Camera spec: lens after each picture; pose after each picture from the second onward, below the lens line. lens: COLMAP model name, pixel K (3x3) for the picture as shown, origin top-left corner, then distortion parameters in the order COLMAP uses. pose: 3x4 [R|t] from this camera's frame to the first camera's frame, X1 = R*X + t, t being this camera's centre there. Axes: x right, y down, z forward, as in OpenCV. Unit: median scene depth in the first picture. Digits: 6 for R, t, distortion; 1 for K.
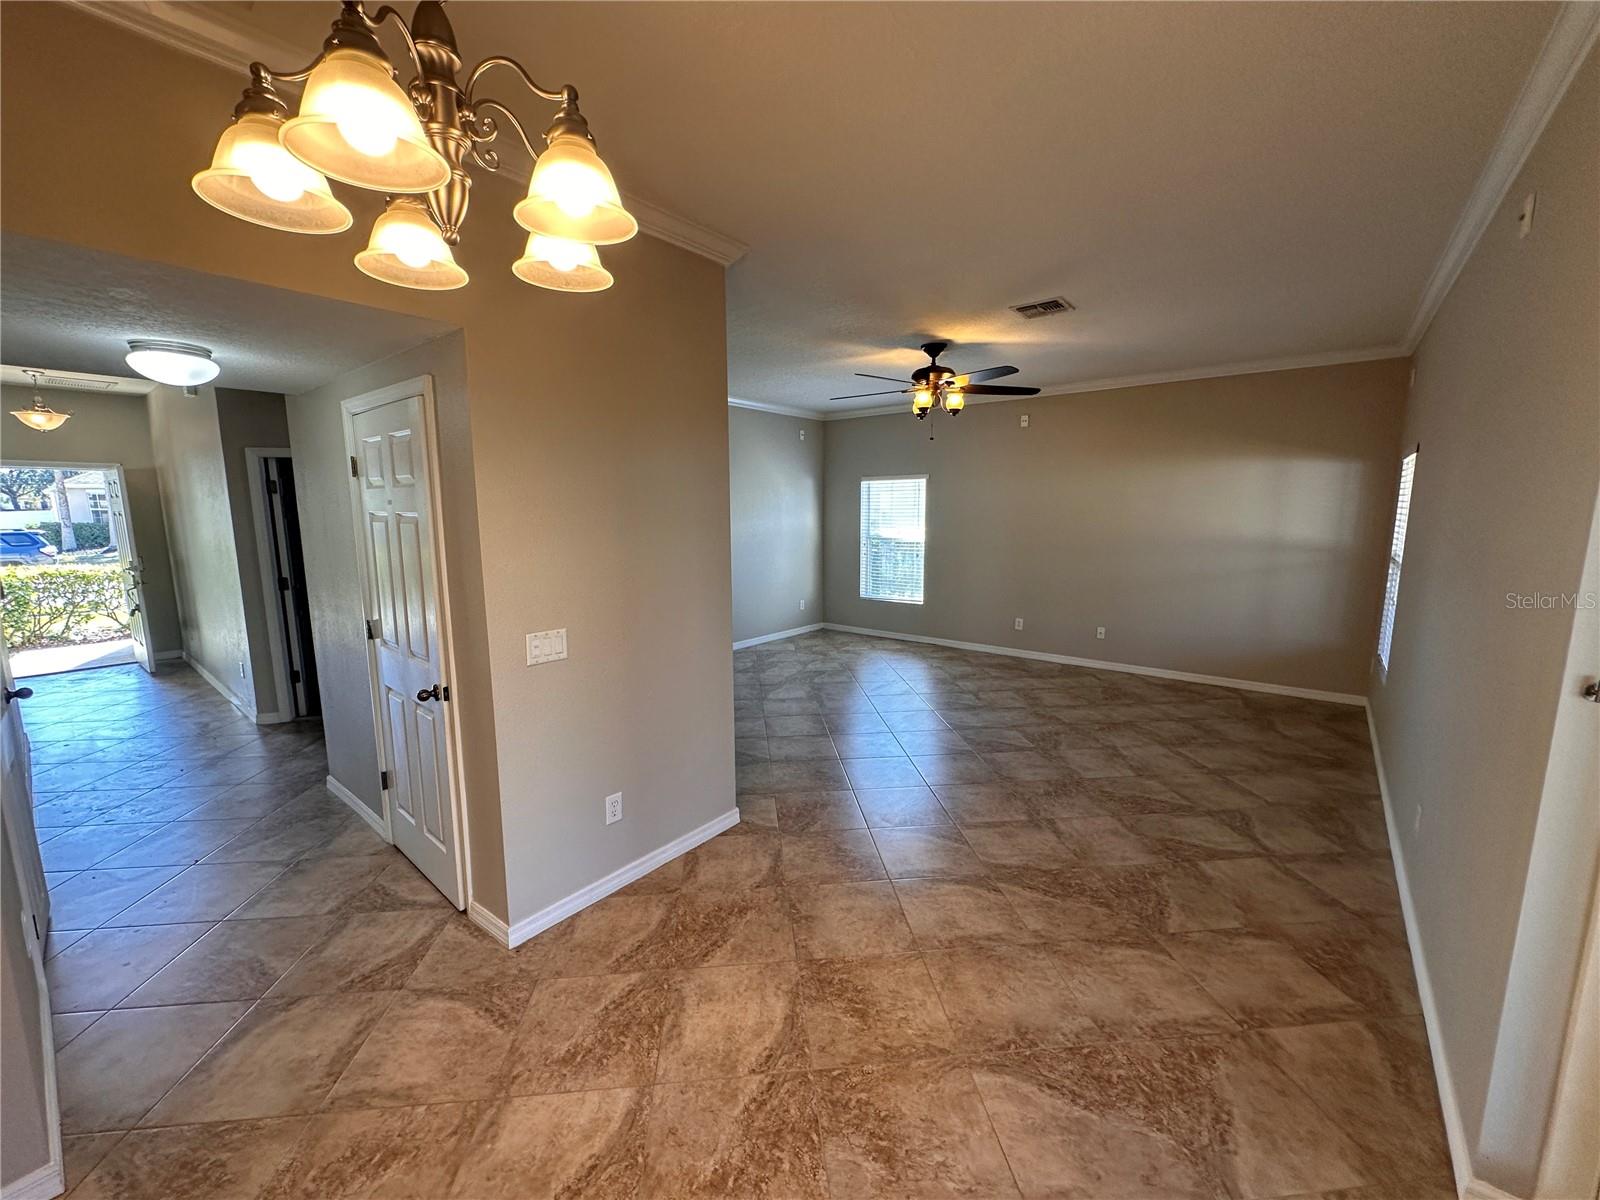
lens RADIAL K [[635.7, 0, 798.0], [0, 635.7, 601.3], [0, 0, 1]] dist [-0.003907, 0.001540]
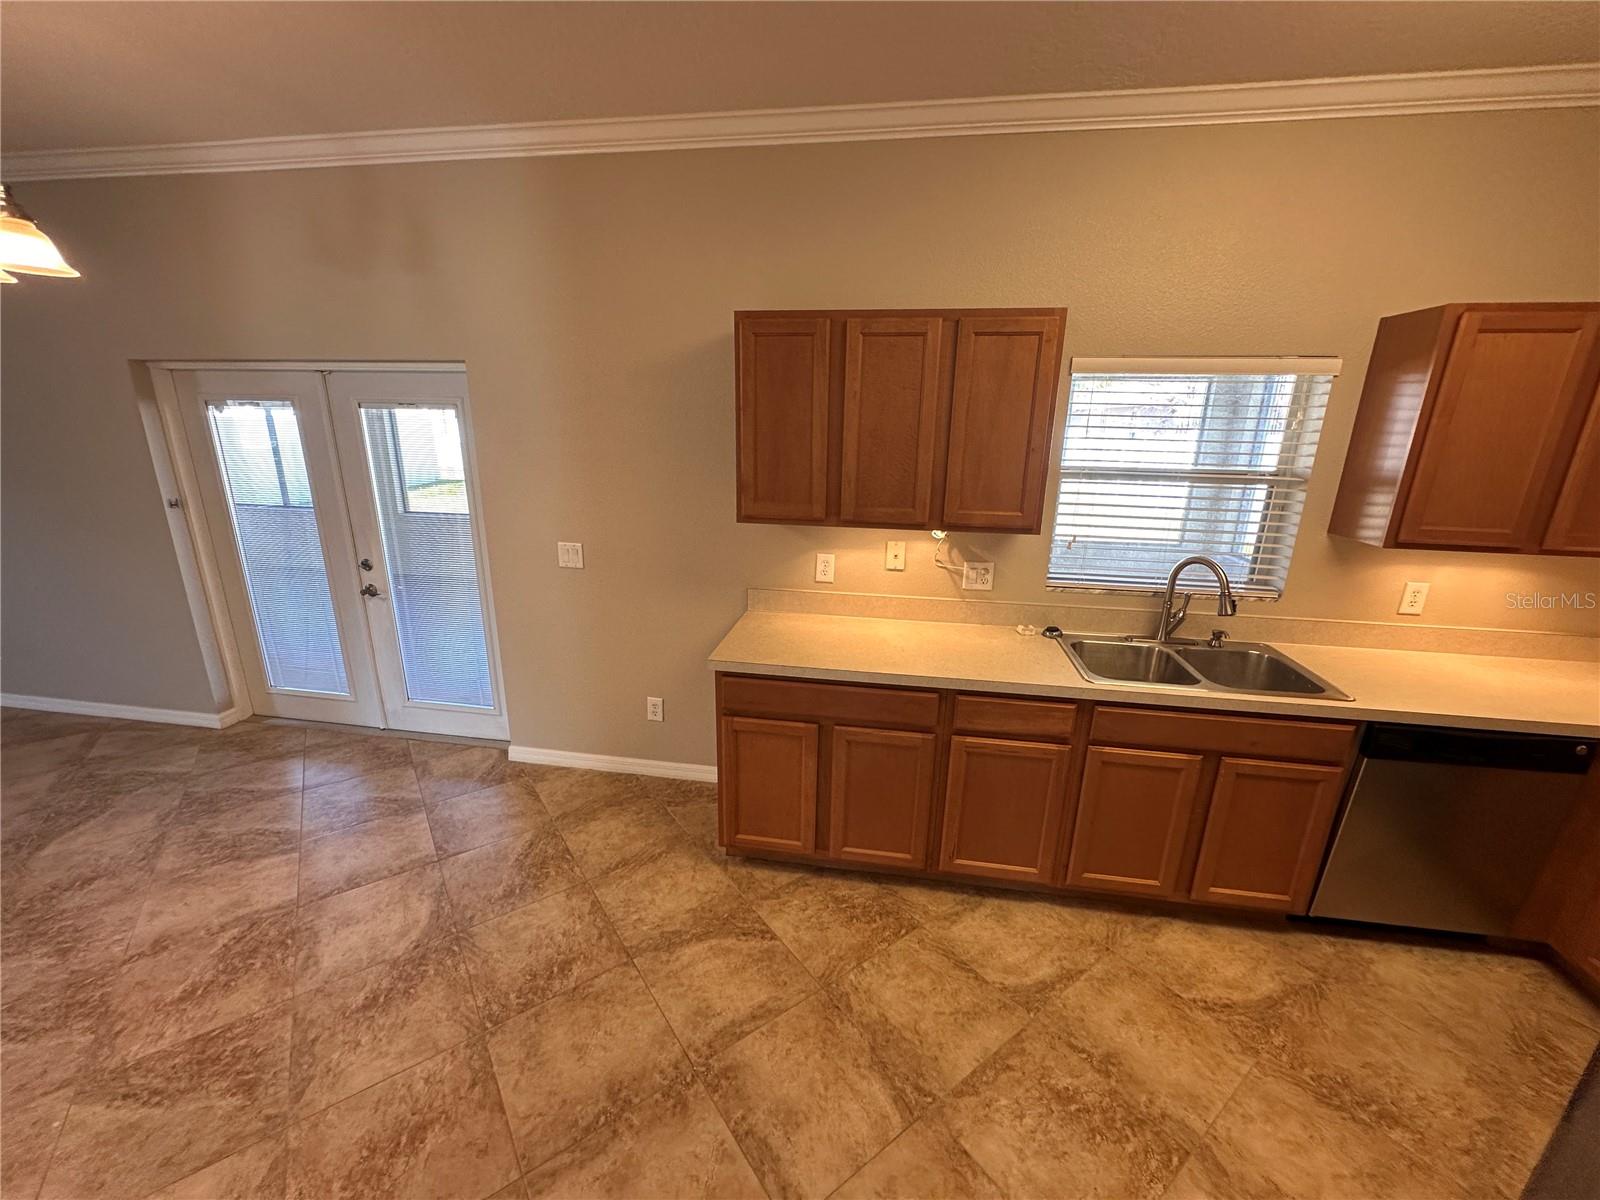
lens RADIAL K [[635.6, 0, 798.9], [0, 635.6, 601.4], [0, 0, 1]] dist [-0.001274, 0.000127]
pose [[-0.501868, -0.242341, 0.830301, -1.043335], [0.113900, 0.933071, 0.341183, -0.038649], [-0.857412, 0.265800, -0.440676, 0.027429]]
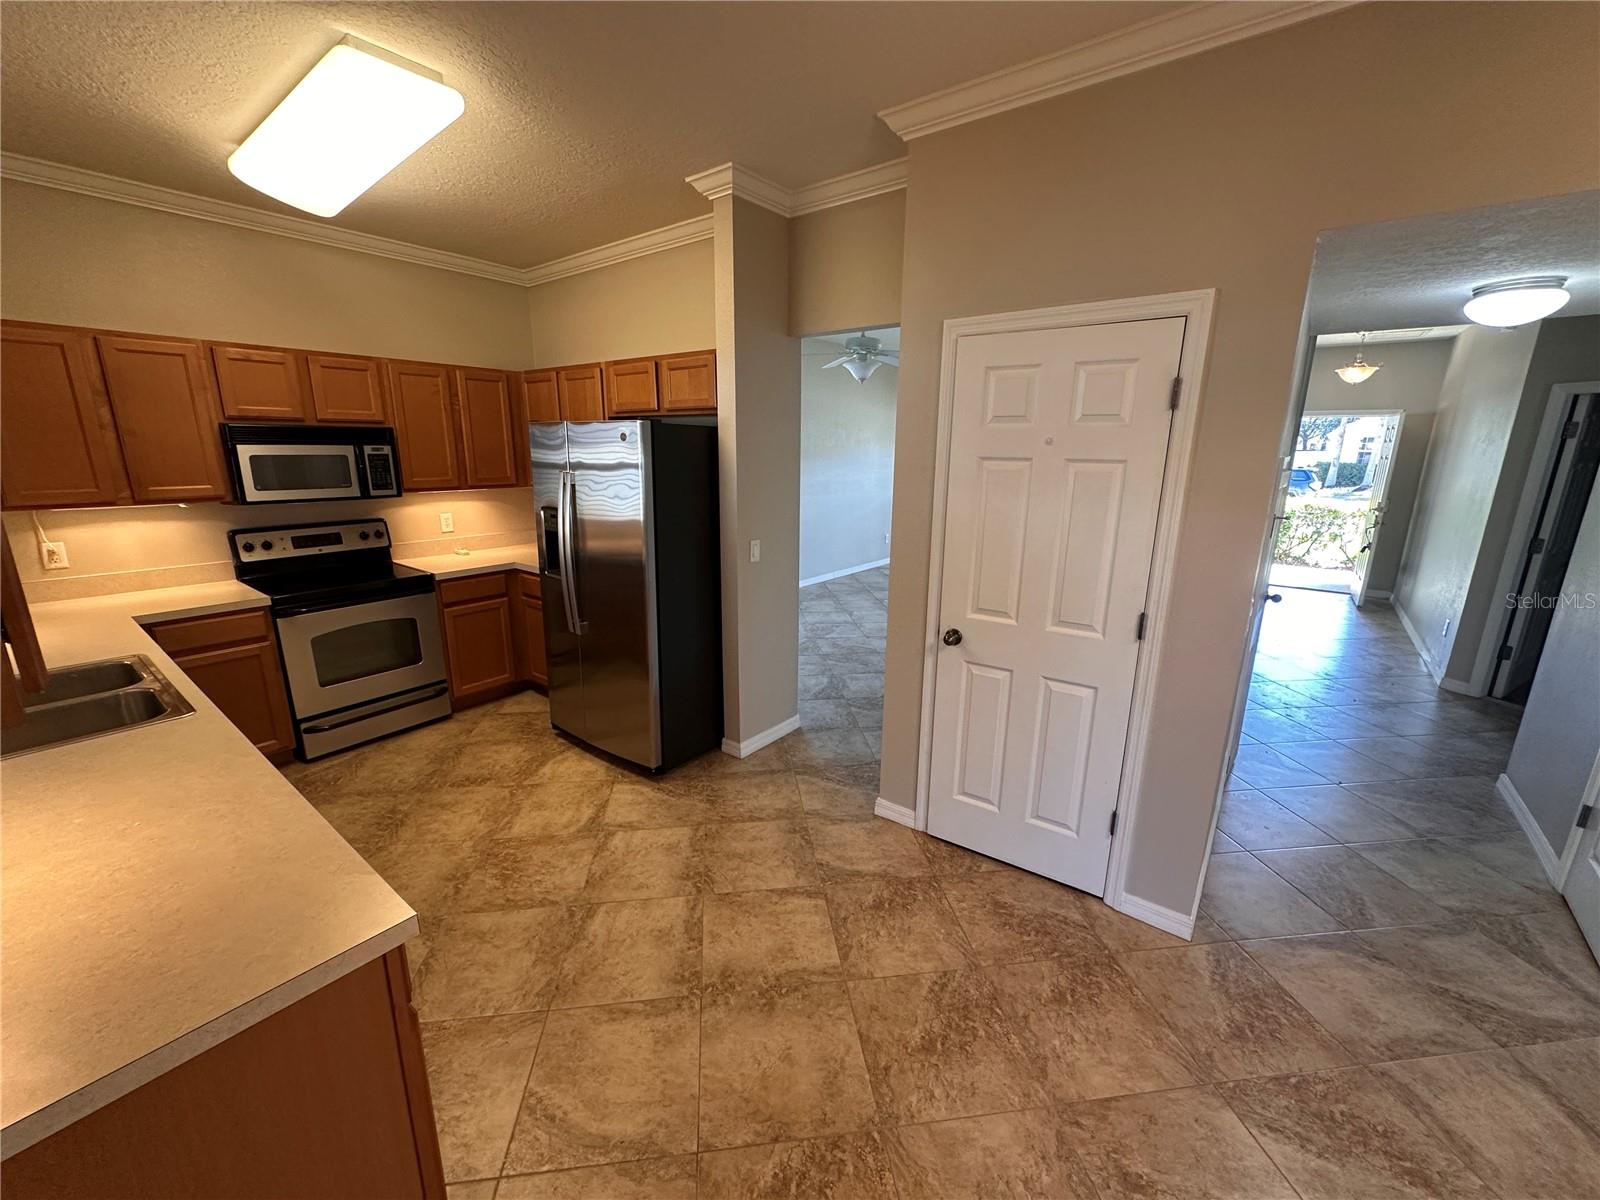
lens RADIAL K [[635.6, 0, 798.9], [0, 635.6, 601.4], [0, 0, 1]] dist [-0.001274, 0.000127]
pose [[0.029184, 0.243837, -0.969377, 0.010514], [-0.158069, 0.958713, 0.236396, -0.001636], [0.986997, 0.146330, 0.066522, -0.043369]]
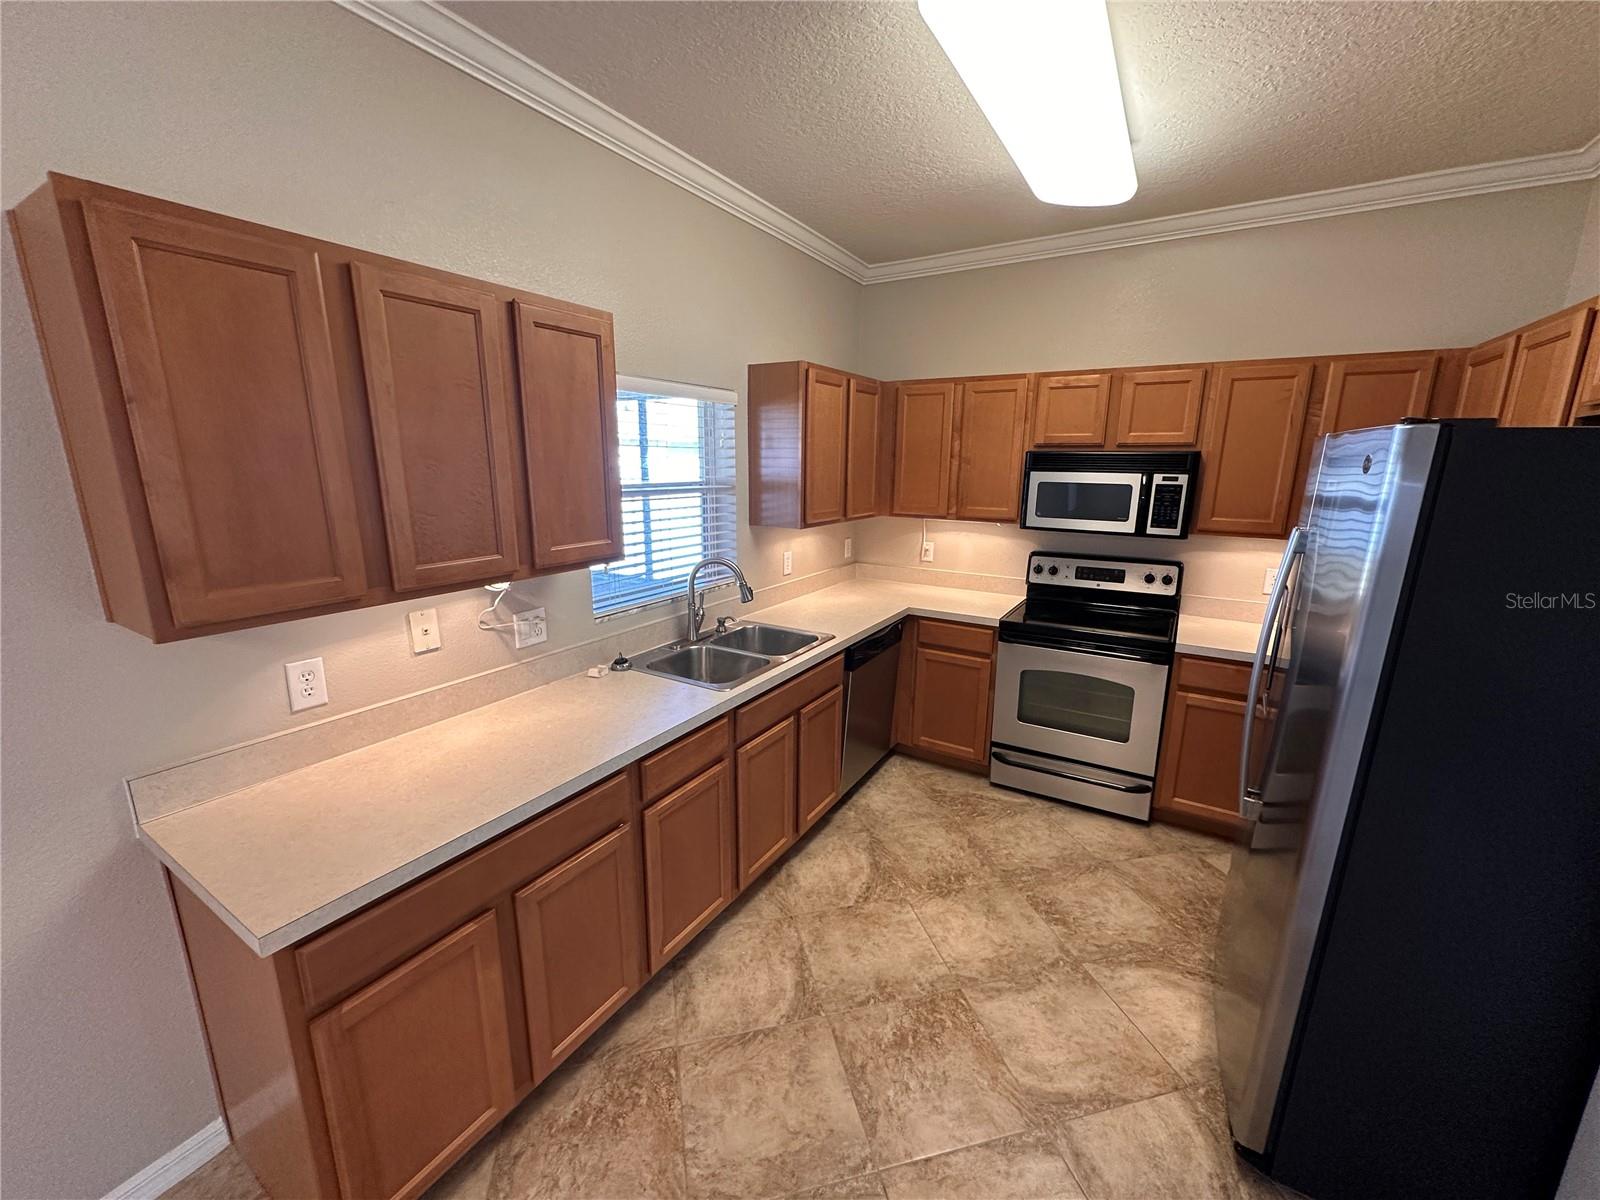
lens RADIAL K [[635.7, 0, 798.0], [0, 635.7, 601.3], [0, 0, 1]] dist [-0.003907, 0.001540]
pose [[-0.990675, 0.026763, -0.133593, -0.589960], [-0.023483, 0.932303, 0.360914, -0.031969], [0.134209, 0.360686, -0.922981, 0.106021]]
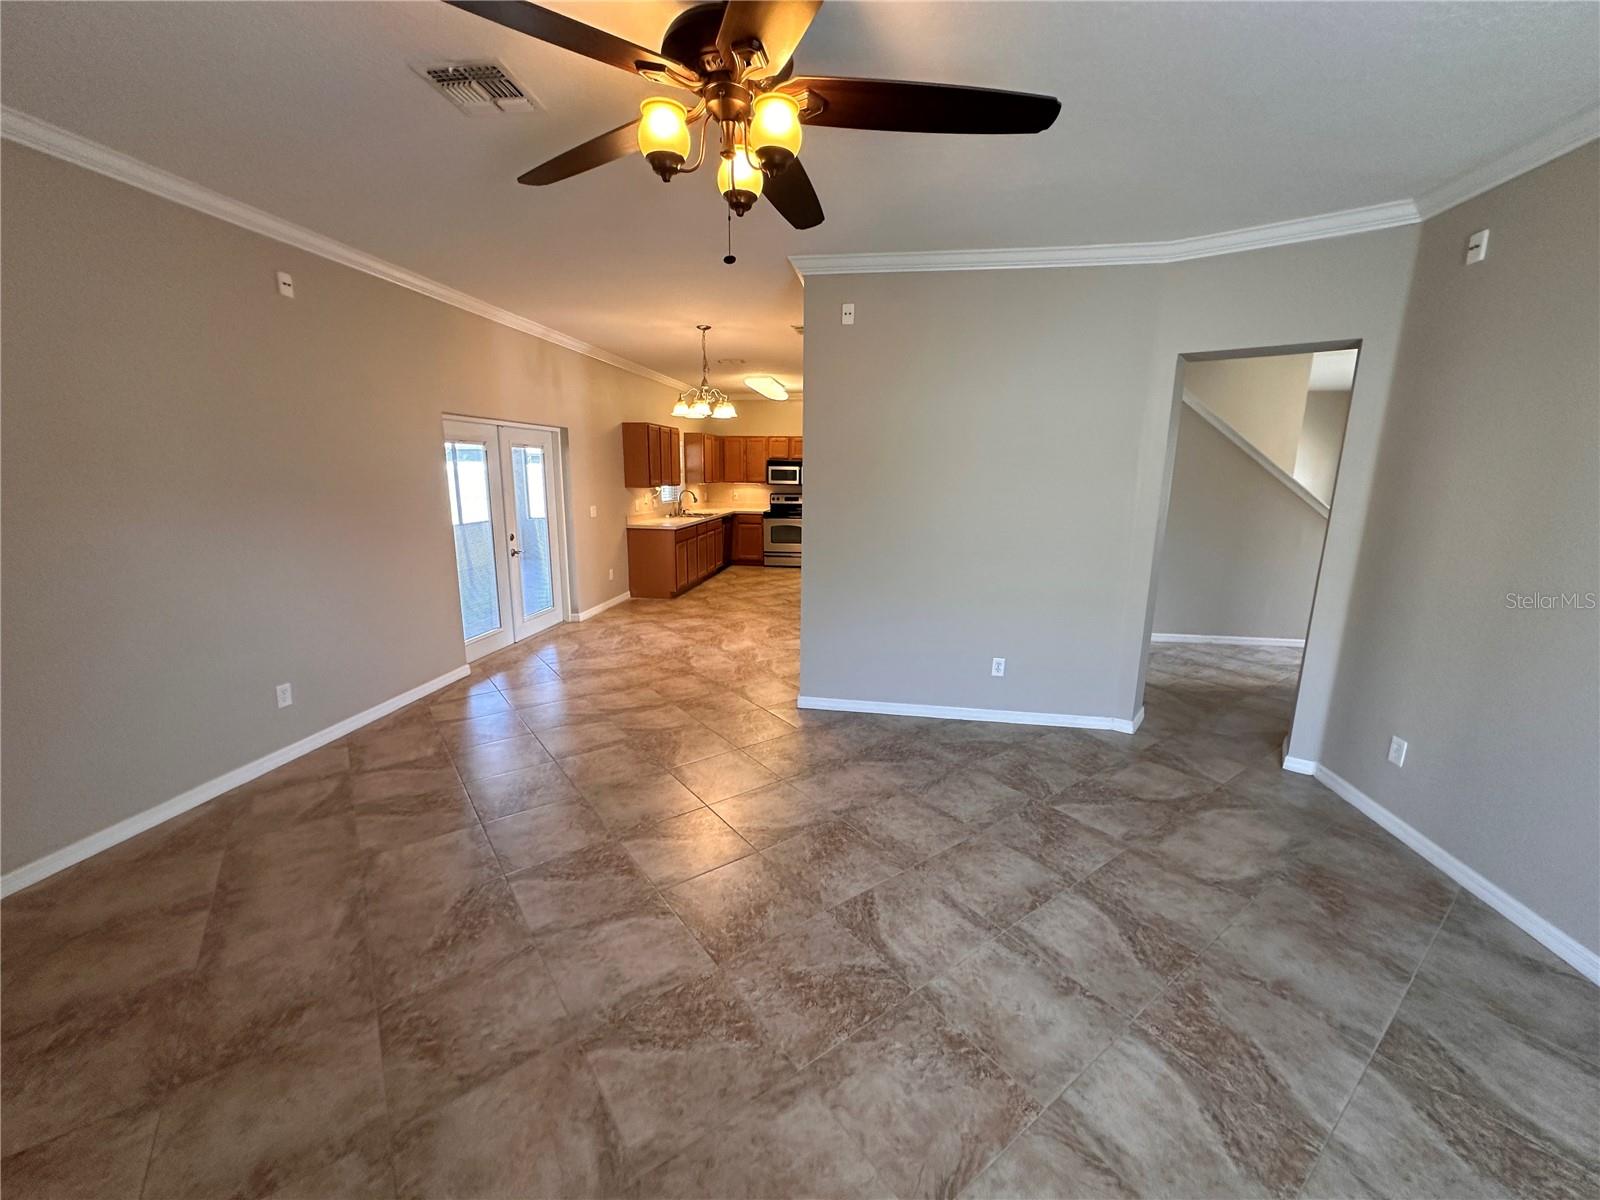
lens RADIAL K [[633.9, 0, 798.8], [0, 633.9, 604.4], [0, 0, 1]] dist [-0.000685, -0.000014]
pose [[-0.858103, 0.100881, -0.503470, 0.645920], [-0.085245, 0.938916, 0.333421, -0.342641], [0.506352, 0.329028, -0.797087, 2.356624]]
